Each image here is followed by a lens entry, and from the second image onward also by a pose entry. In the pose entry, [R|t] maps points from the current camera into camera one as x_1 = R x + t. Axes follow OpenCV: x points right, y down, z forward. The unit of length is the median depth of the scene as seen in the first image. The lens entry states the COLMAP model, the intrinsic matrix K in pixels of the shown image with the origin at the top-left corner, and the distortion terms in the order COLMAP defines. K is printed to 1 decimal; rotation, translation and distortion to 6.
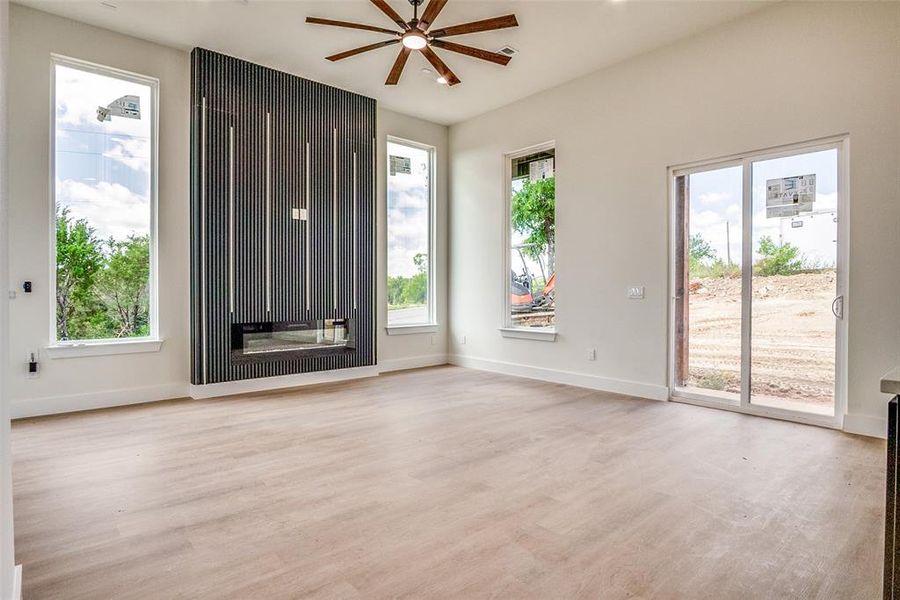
lens RADIAL K [[480.5, 0, 450.0], [0, 480.5, 300.0], [0, 0, 1]] dist [-0.029480, -0.000310]
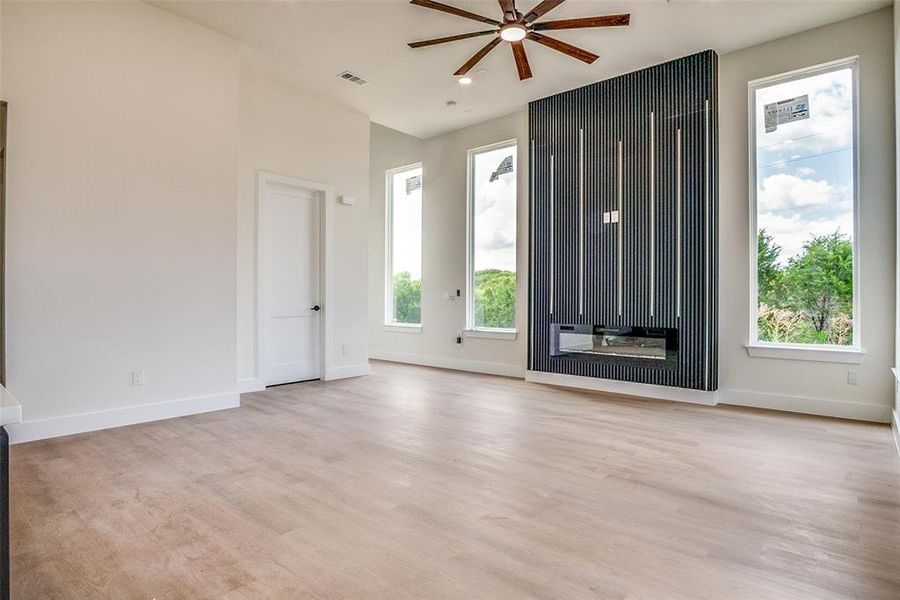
lens RADIAL K [[480.5, 0, 450.0], [0, 480.5, 300.0], [0, 0, 1]] dist [-0.029480, -0.000310]
pose [[0.149298, 0.007171, -0.988766, 0.711707], [-0.019995, 0.999791, 0.004232, -0.007886], [0.988590, 0.019138, 0.149410, 0.617806]]
